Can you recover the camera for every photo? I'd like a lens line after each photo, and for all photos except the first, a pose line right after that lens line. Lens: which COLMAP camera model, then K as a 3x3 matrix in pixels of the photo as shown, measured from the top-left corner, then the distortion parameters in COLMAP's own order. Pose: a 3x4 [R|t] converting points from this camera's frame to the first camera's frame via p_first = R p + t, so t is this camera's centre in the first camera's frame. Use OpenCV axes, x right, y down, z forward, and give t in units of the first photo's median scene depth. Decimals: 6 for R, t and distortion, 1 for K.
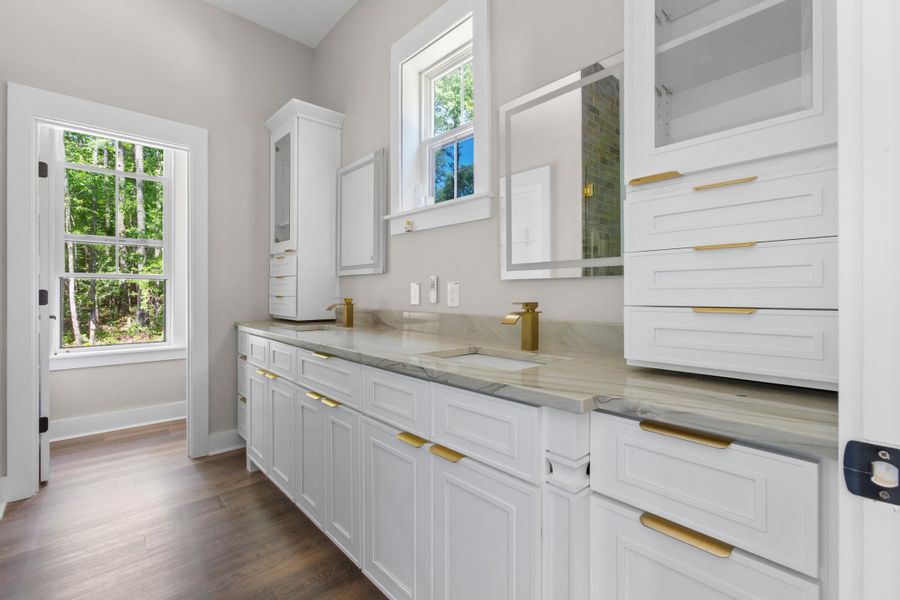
lens RADIAL K [[398.6, 0, 453.7], [0, 398.6, 292.1], [0, 0, 1]] dist [-0.000703, 0.000094]
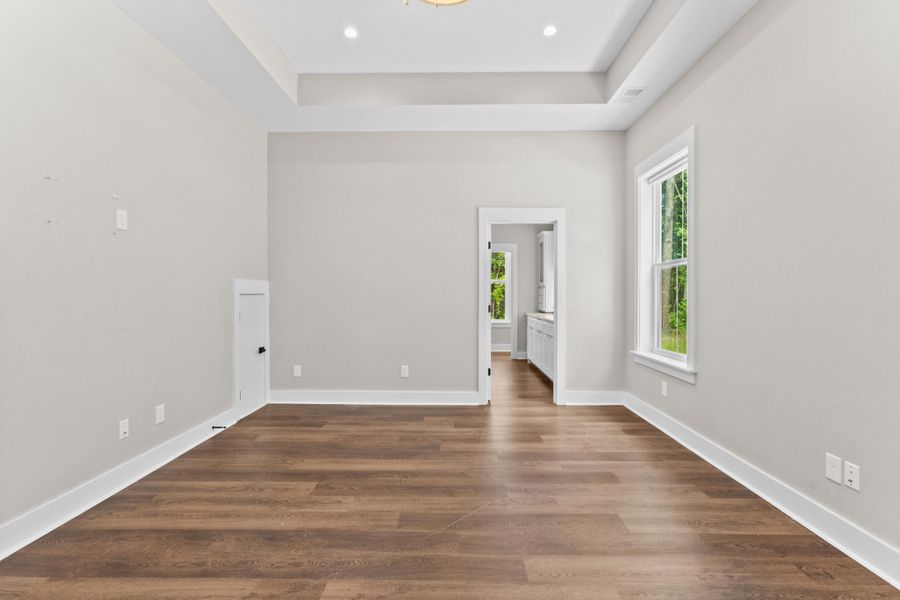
lens RADIAL K [[398.6, 0, 453.7], [0, 398.6, 292.1], [0, 0, 1]] dist [-0.000703, 0.000094]
pose [[0.735788, 0.003492, -0.677203, 0.964405], [-0.005073, 0.999987, -0.000354, -0.063142], [0.677193, 0.003696, 0.735796, -1.378443]]
